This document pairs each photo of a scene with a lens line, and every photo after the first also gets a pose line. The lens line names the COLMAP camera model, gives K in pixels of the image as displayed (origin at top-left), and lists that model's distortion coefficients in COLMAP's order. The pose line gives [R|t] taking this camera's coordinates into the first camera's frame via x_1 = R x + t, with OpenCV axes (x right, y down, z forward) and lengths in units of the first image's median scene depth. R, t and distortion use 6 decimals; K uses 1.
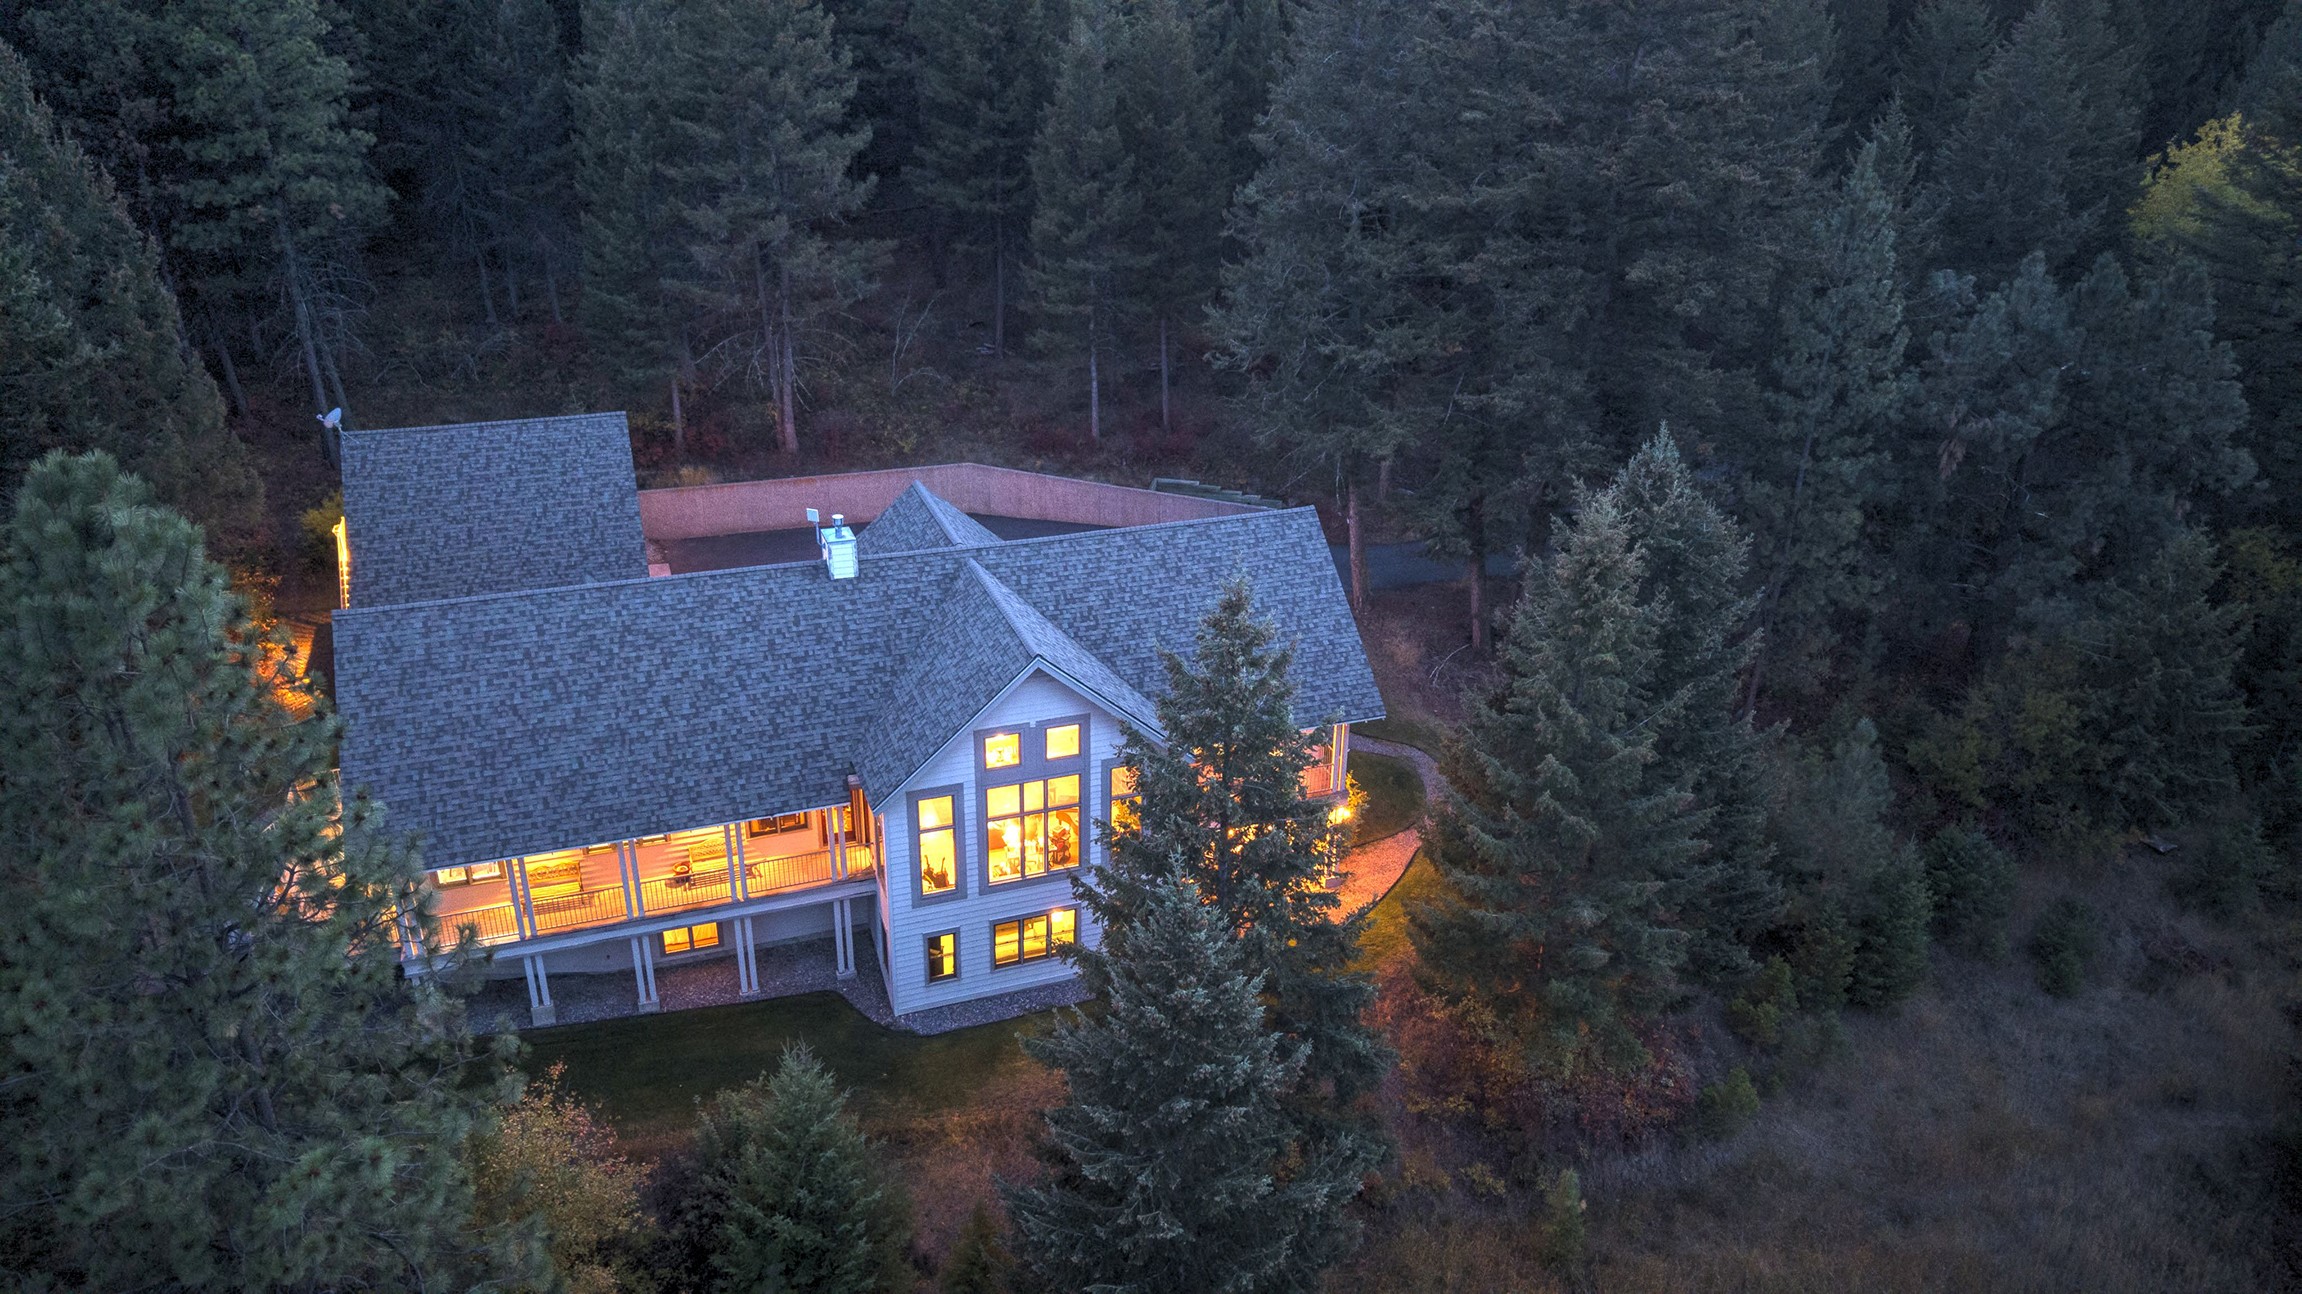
lens RADIAL K [[1495.4, 0, 1151.0], [0, 1495.4, 647.0], [0, 0, 1]] dist [0.152192, -0.412651]
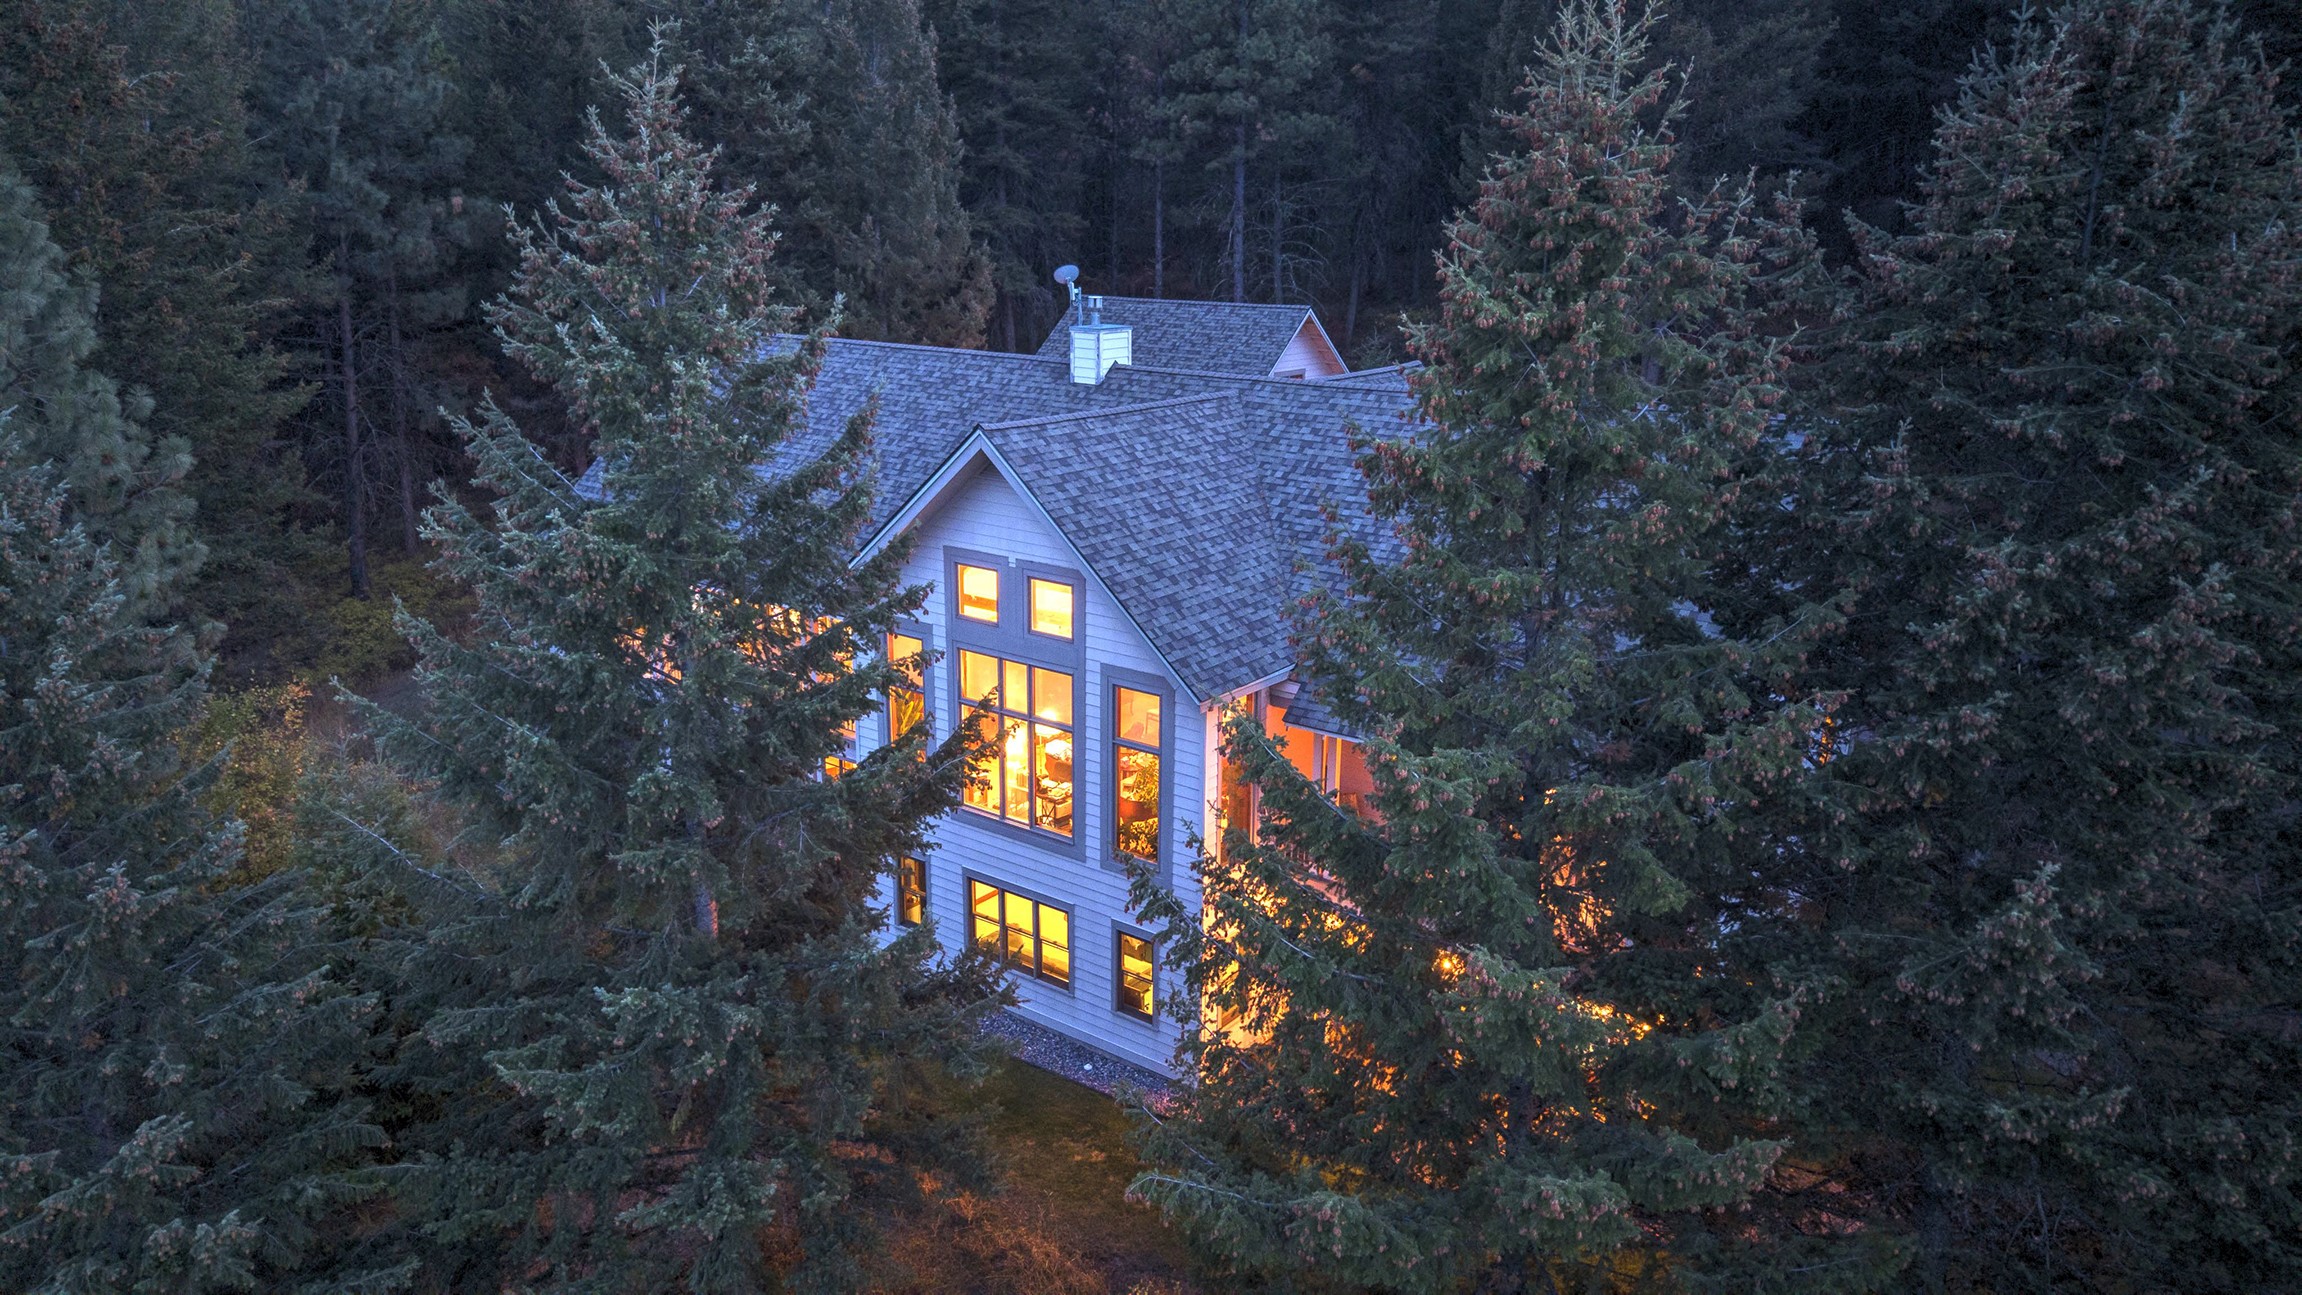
lens RADIAL K [[1495.4, 0, 1151.0], [0, 1495.4, 647.5], [0, 0, 1]] dist [0.152192, -0.412651]
pose [[0.516992, 0.208916, -0.830104, 0.459240], [-0.343070, 0.939036, 0.022666, 0.049578], [0.784233, 0.273066, 0.557147, 0.687615]]
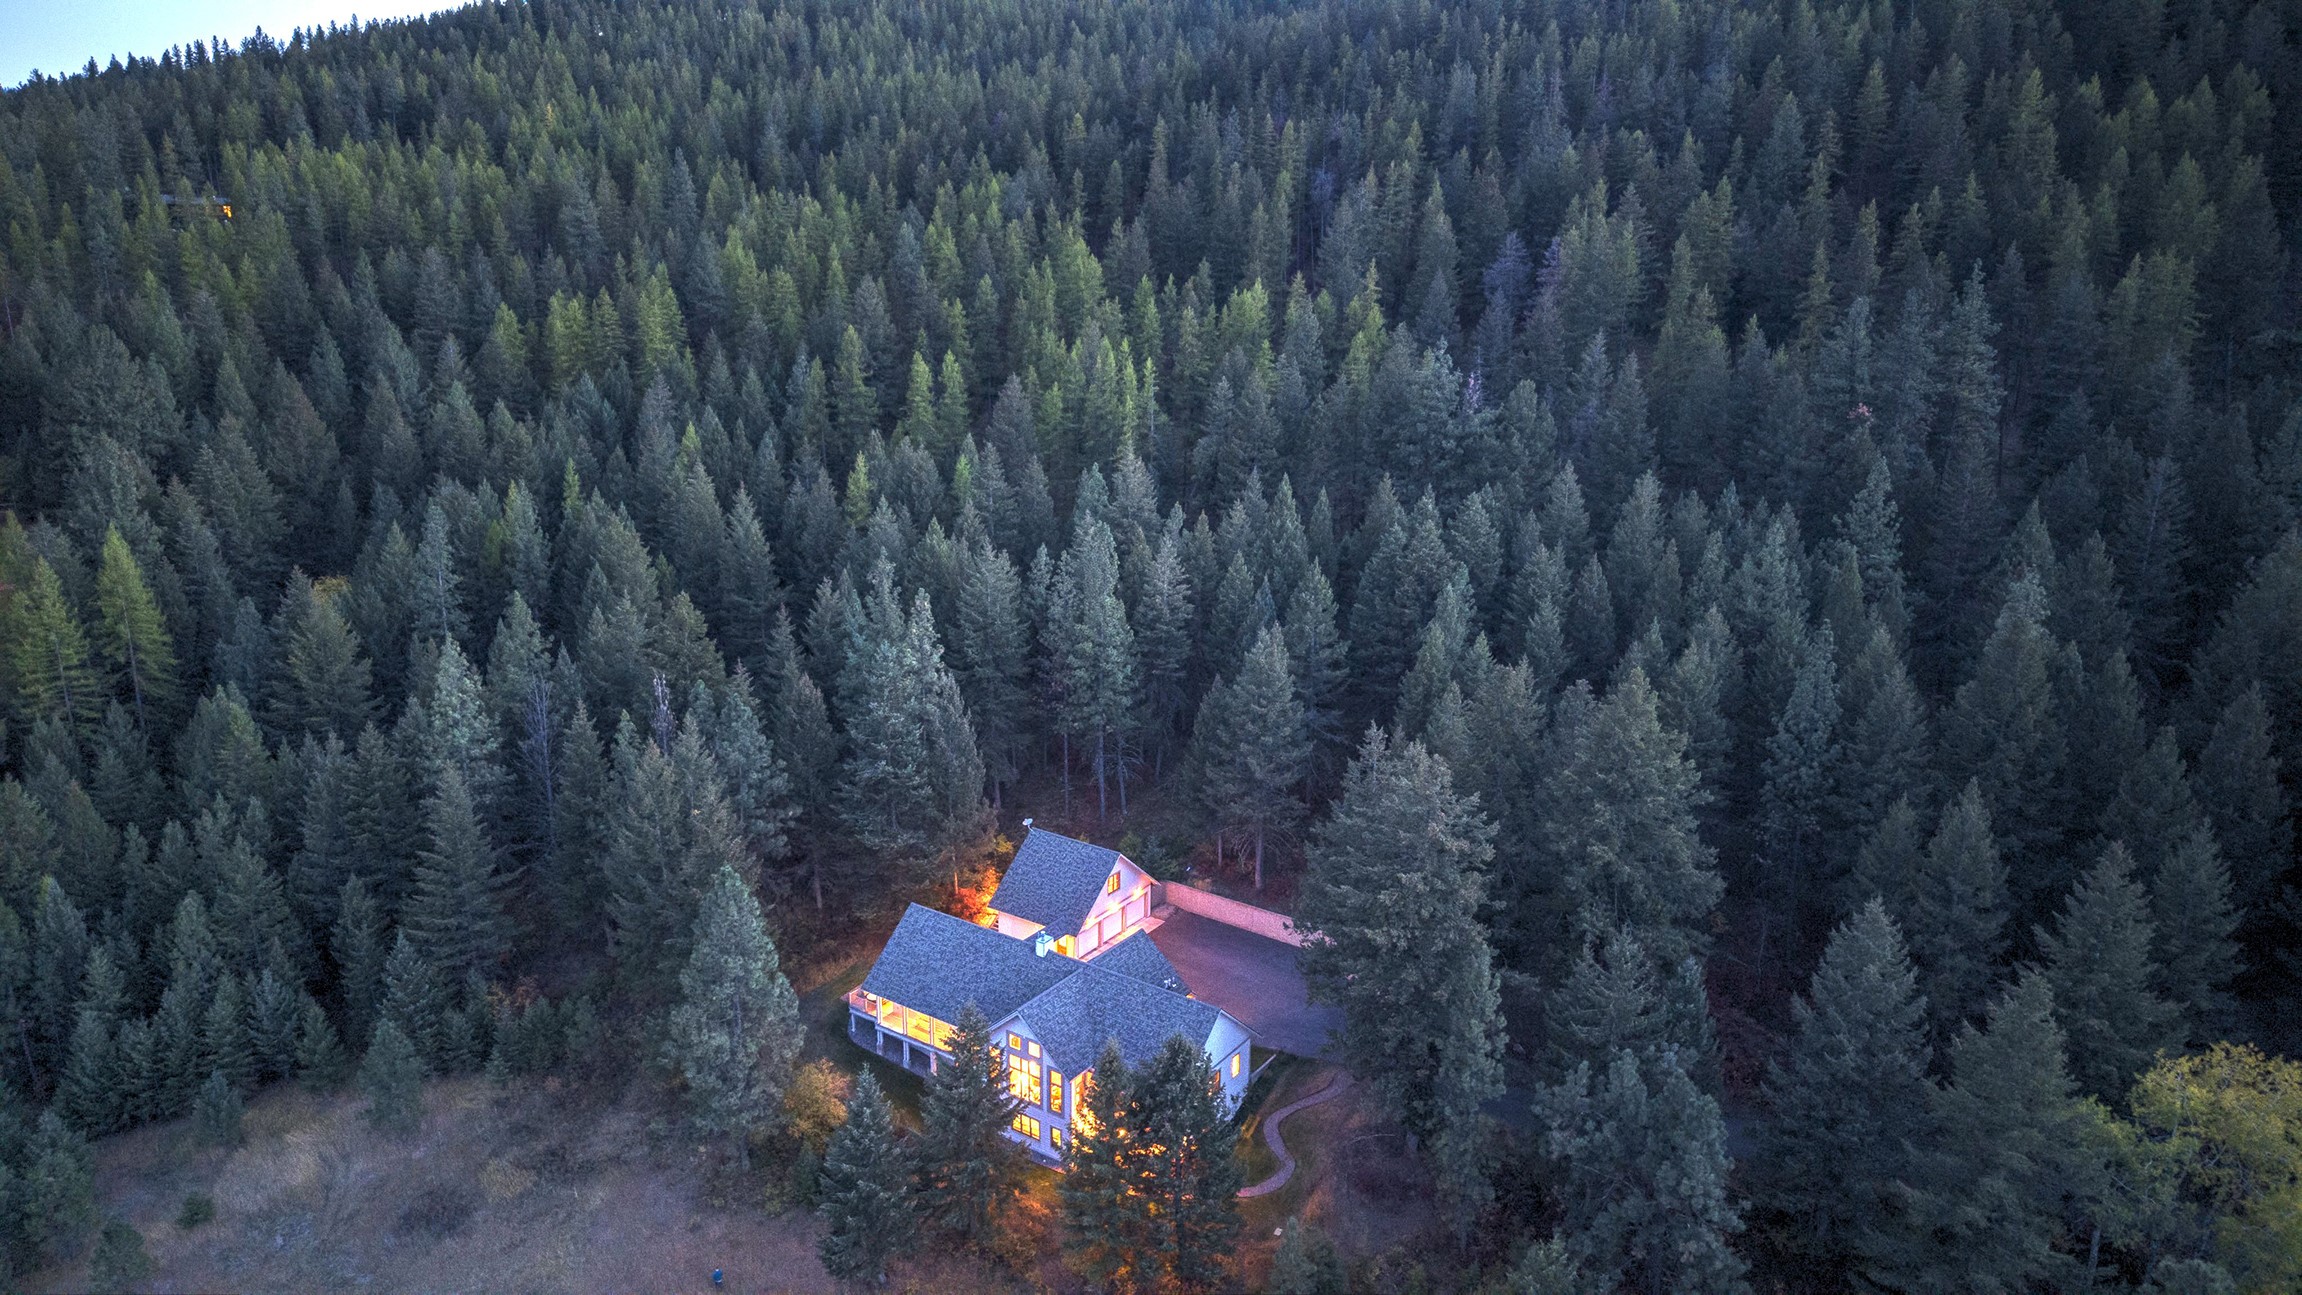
lens RADIAL K [[1495.4, 0, 1151.0], [0, 1495.4, 647.5], [0, 0, 1]] dist [0.152192, -0.412651]
pose [[0.558125, 0.192162, -0.807199, 1.887008], [-0.326465, 0.945209, -0.000712, -0.609204], [0.762835, 0.263920, 0.590279, -0.479067]]
